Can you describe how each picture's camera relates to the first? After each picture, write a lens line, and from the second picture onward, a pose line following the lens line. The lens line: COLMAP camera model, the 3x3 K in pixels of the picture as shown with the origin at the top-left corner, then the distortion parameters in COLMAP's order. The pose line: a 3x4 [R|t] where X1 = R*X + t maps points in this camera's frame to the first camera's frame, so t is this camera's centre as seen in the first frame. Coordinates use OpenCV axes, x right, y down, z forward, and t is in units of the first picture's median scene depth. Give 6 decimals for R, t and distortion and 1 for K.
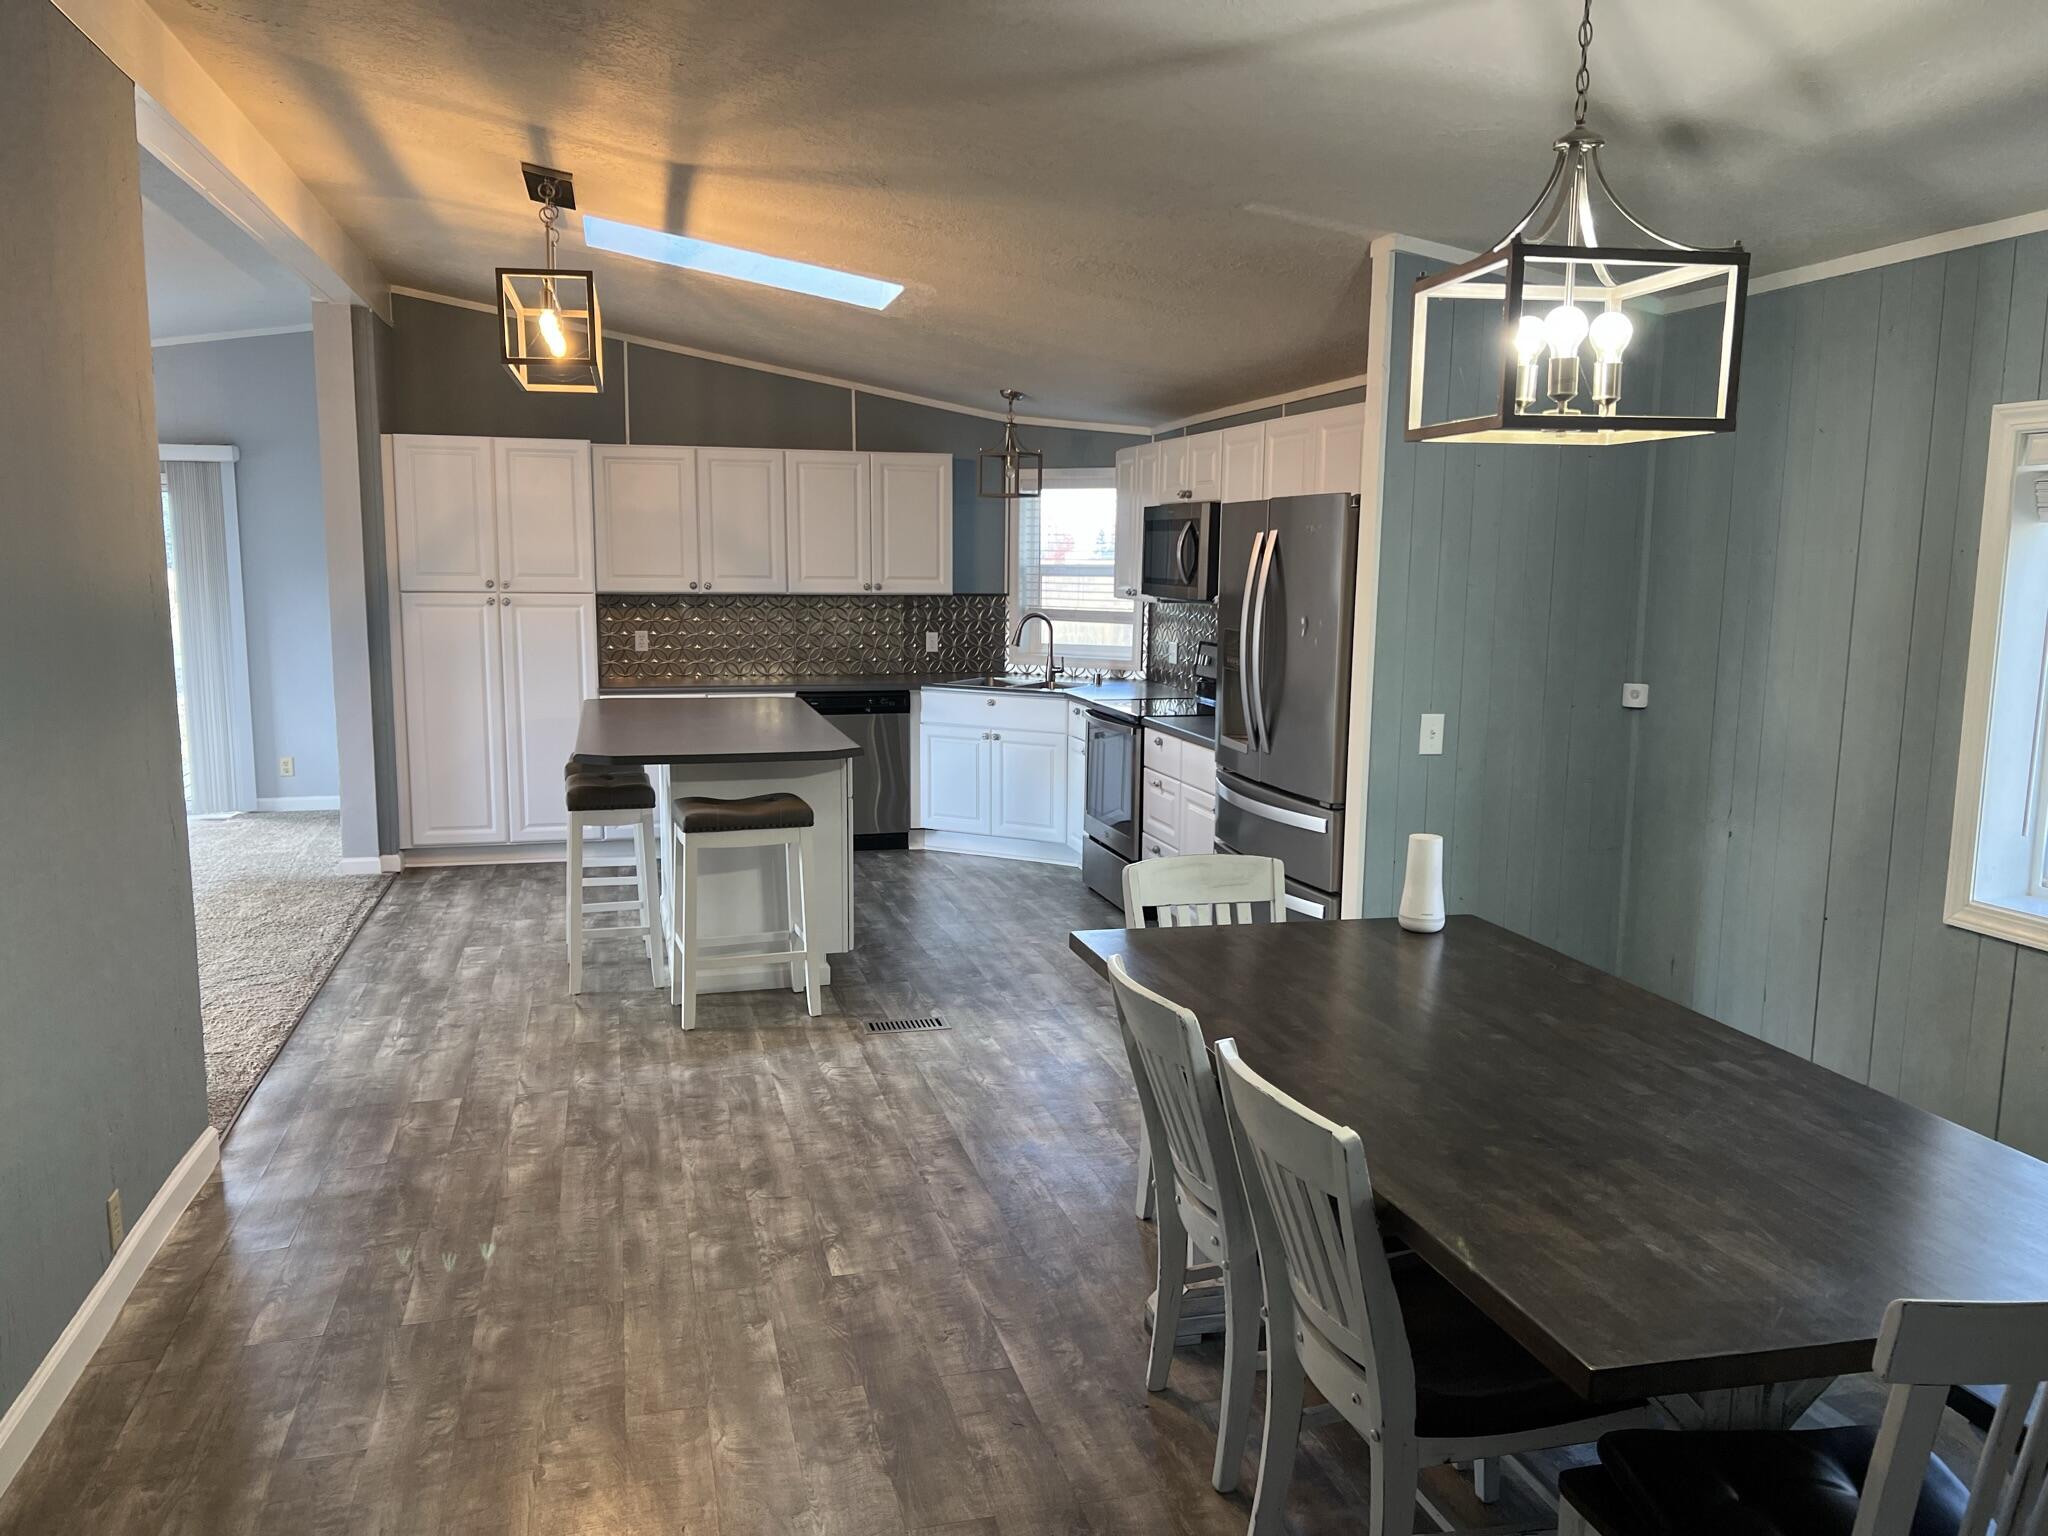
lens RADIAL K [[1535.5, 0, 1035.0], [0, 1535.5, 764.5], [0, 0, 1]] dist [0.121362, -0.210266]
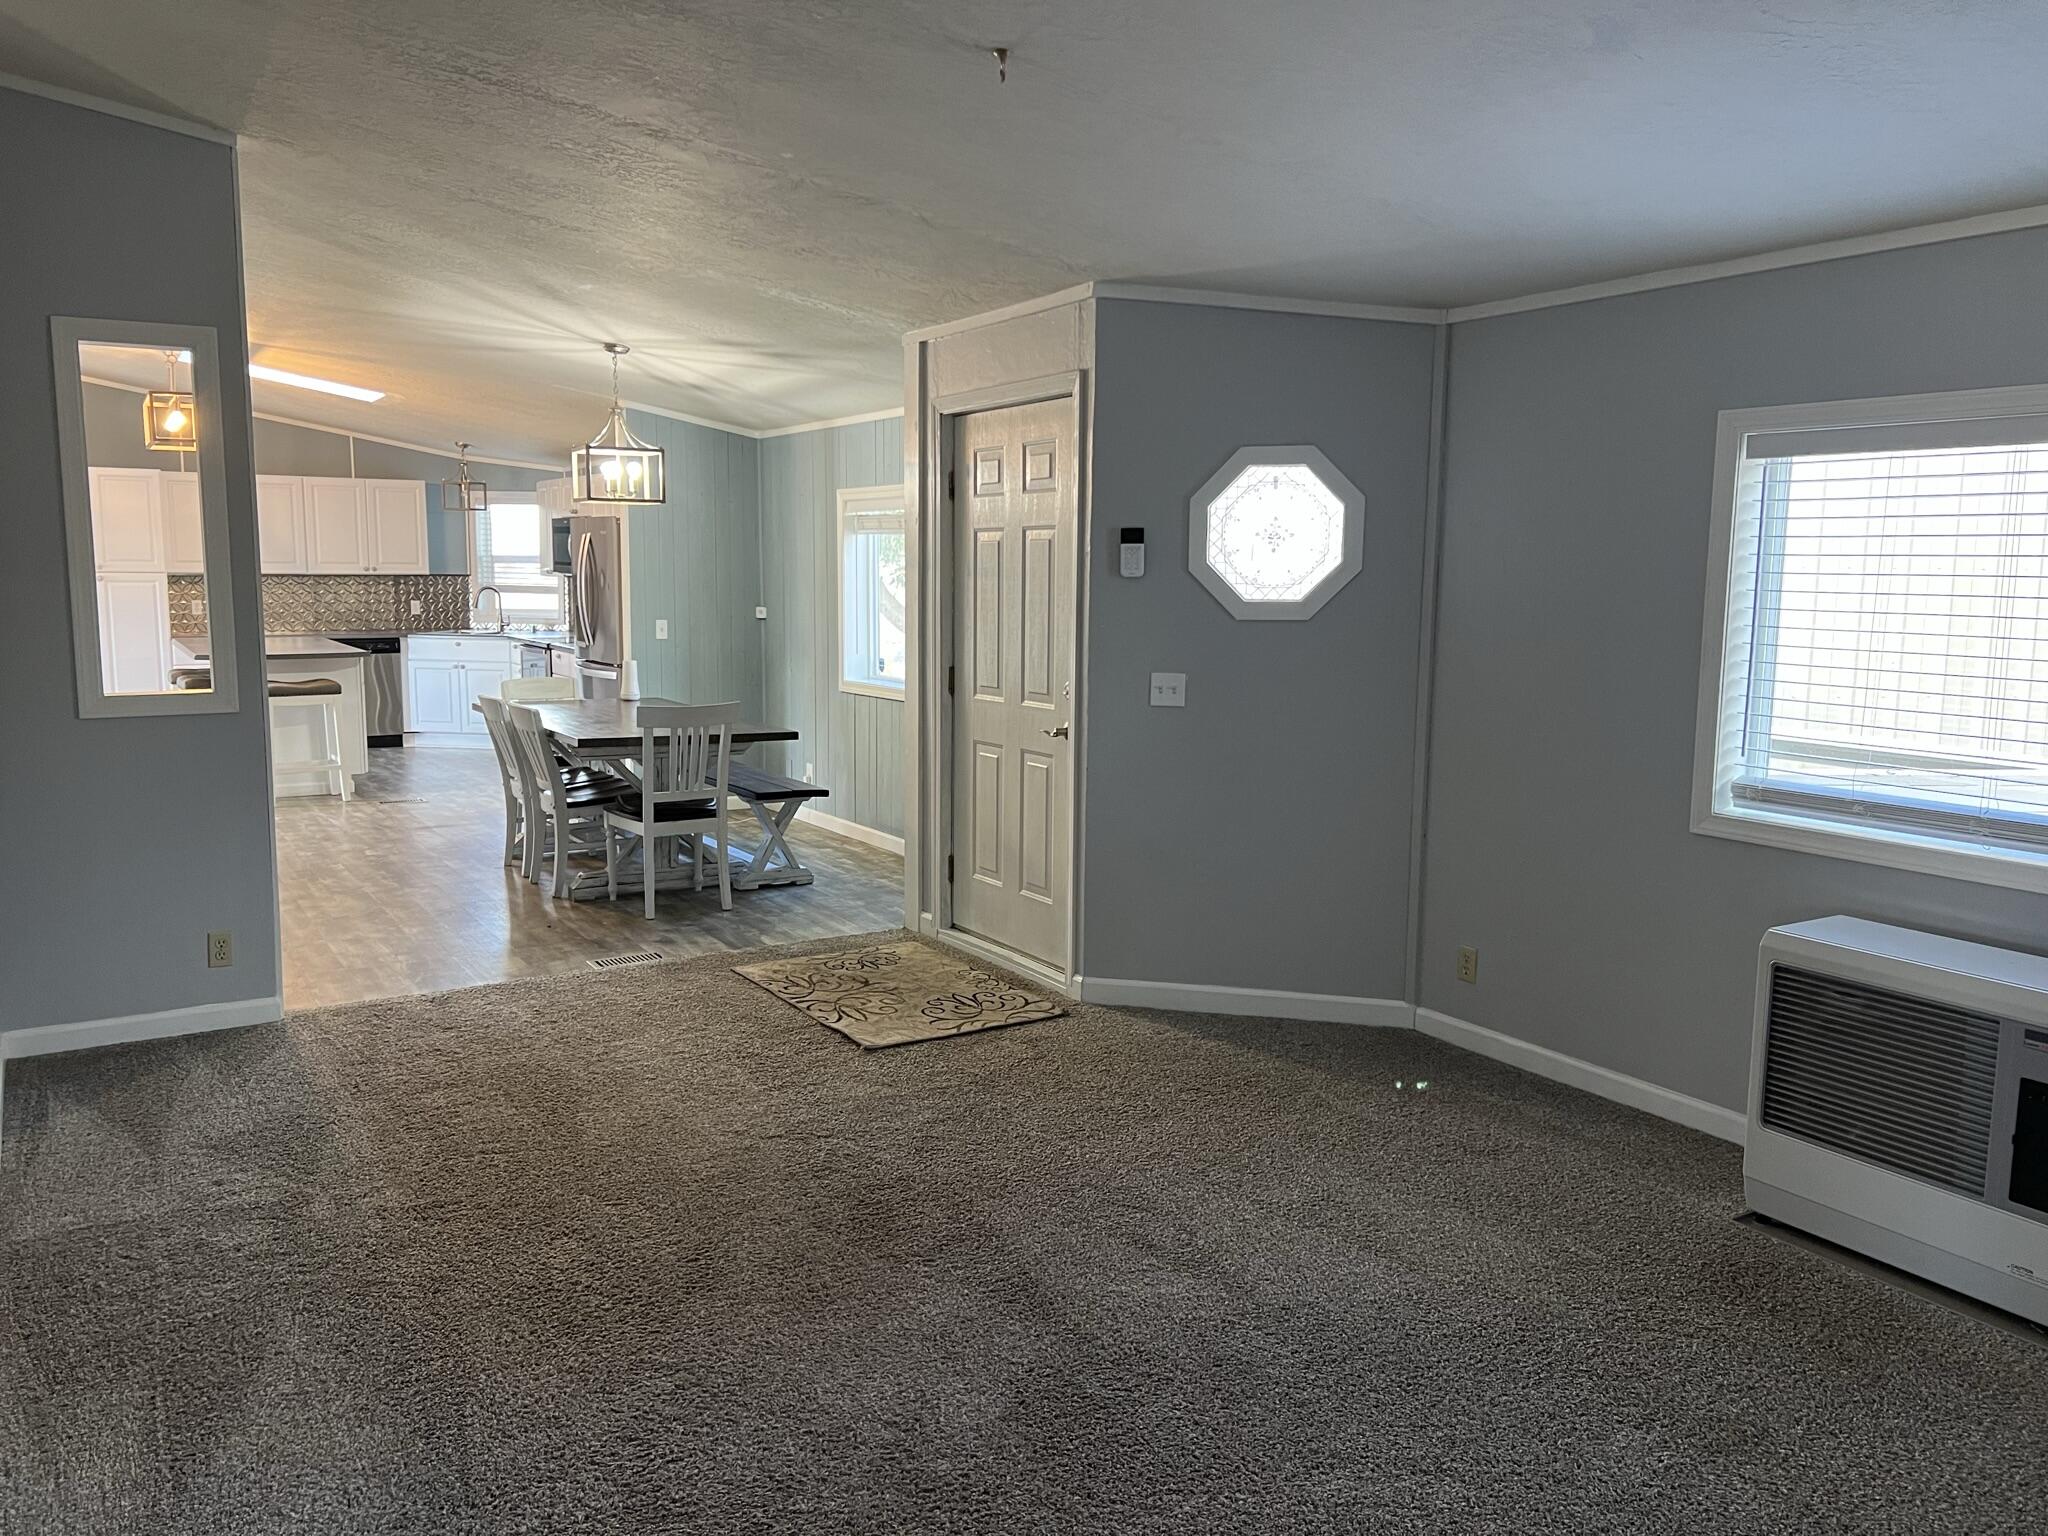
lens RADIAL K [[1535.5, 0, 1035.0], [0, 1535.5, 764.5], [0, 0, 1]] dist [0.121362, -0.210266]
pose [[0.955388, -0.036626, 0.293073, 0.063848], [0.038012, 0.999277, 0.000964, 0.103209], [-0.292897, 0.010219, 0.956089, -0.671241]]
